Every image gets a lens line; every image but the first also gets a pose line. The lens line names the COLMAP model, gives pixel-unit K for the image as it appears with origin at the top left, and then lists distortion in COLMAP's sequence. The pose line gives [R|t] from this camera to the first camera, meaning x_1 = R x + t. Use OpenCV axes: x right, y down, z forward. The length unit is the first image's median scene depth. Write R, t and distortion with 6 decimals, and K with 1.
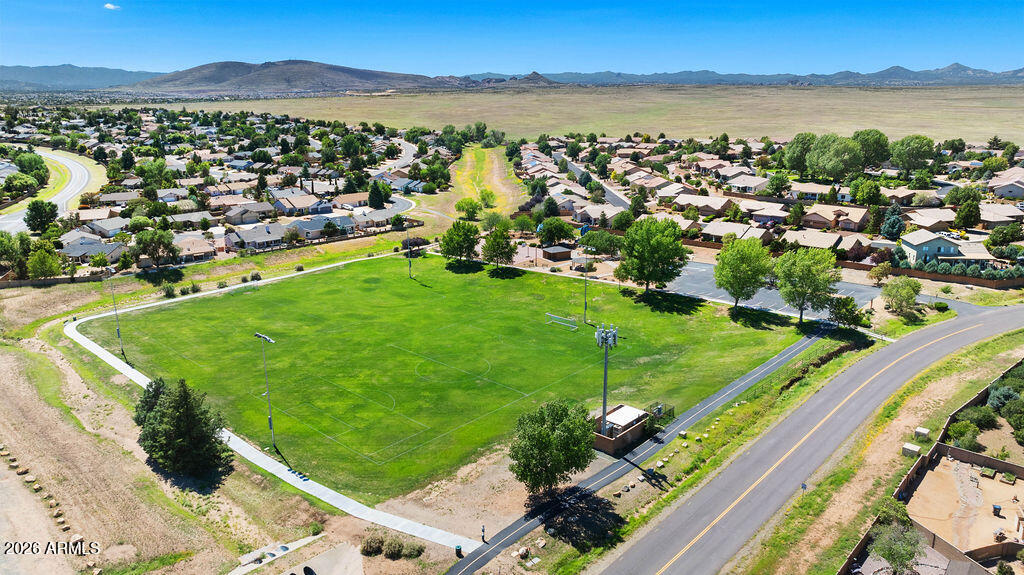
lens RADIAL K [[718.1, 0, 517.6], [0, 718.1, 277.2], [0, 0, 1]] dist [-0.020912, 0.013954]
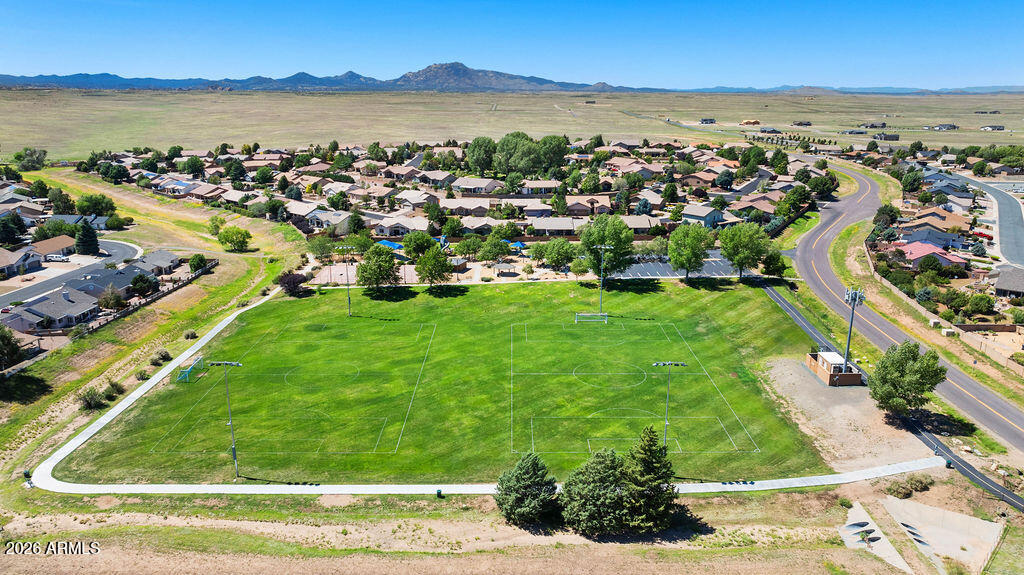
lens RADIAL K [[718.1, 0, 518.8], [0, 718.1, 297.5], [0, 0, 1]] dist [-0.020912, 0.013954]
pose [[0.728759, -0.177227, 0.661439, -0.808067], [0.163599, 0.983017, 0.083141, -0.084630], [-0.664940, 0.047620, 0.745377, 0.298220]]
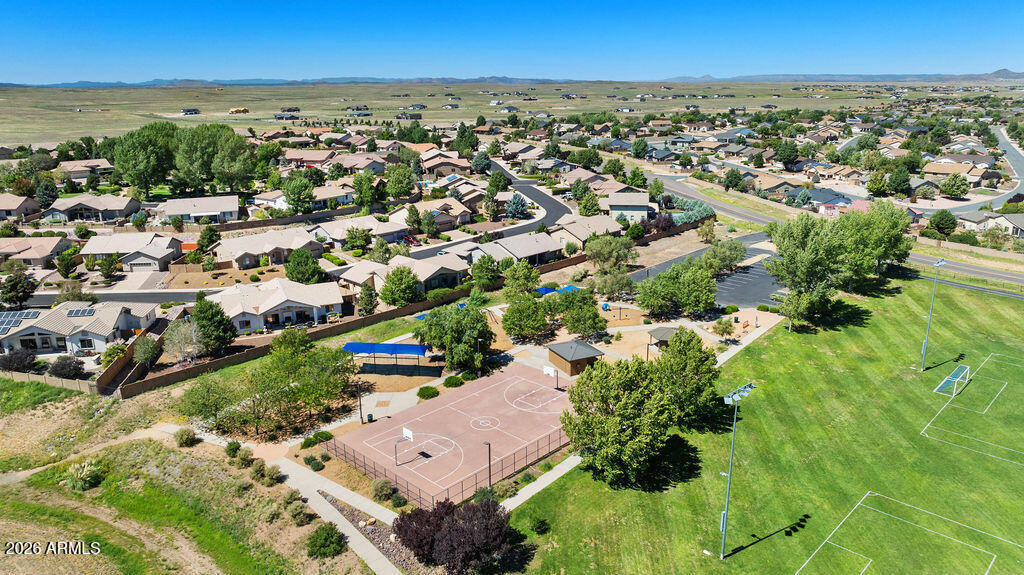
lens RADIAL K [[718.1, 0, 508.5], [0, 718.1, 285.4], [0, 0, 1]] dist [-0.020912, 0.013954]
pose [[0.034178, -0.263134, 0.964154, -0.619771], [0.263390, 0.932984, 0.245291, -0.317067], [-0.964084, 0.245565, 0.101194, 1.452208]]
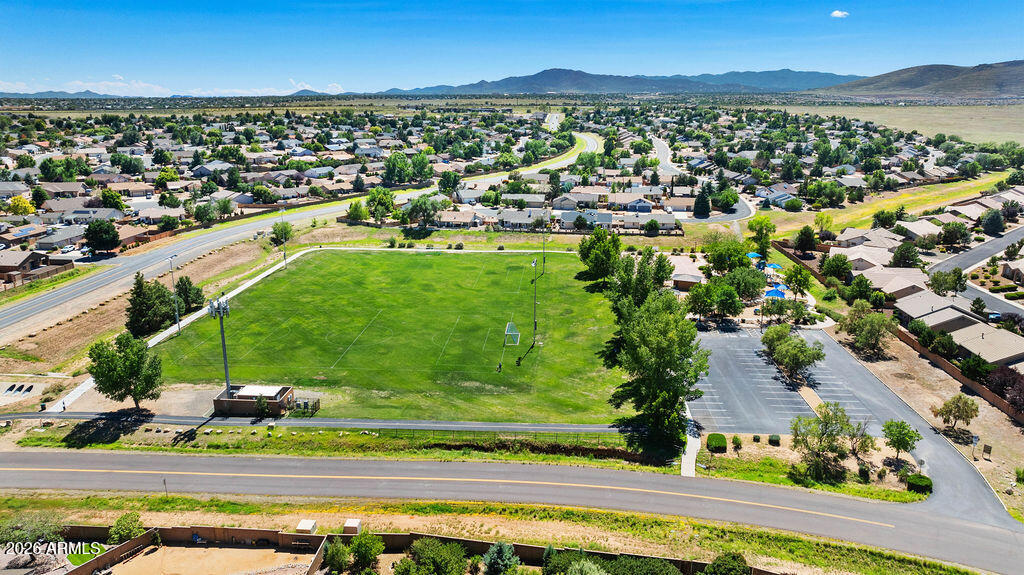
lens RADIAL K [[718.1, 0, 510.9], [0, 718.1, 294.9], [0, 0, 1]] dist [-0.020912, 0.013954]
pose [[0.622031, 0.221014, -0.751153, 0.849103], [-0.207770, 0.971535, 0.113803, -0.107793], [0.754924, 0.085278, 0.650245, 0.419885]]
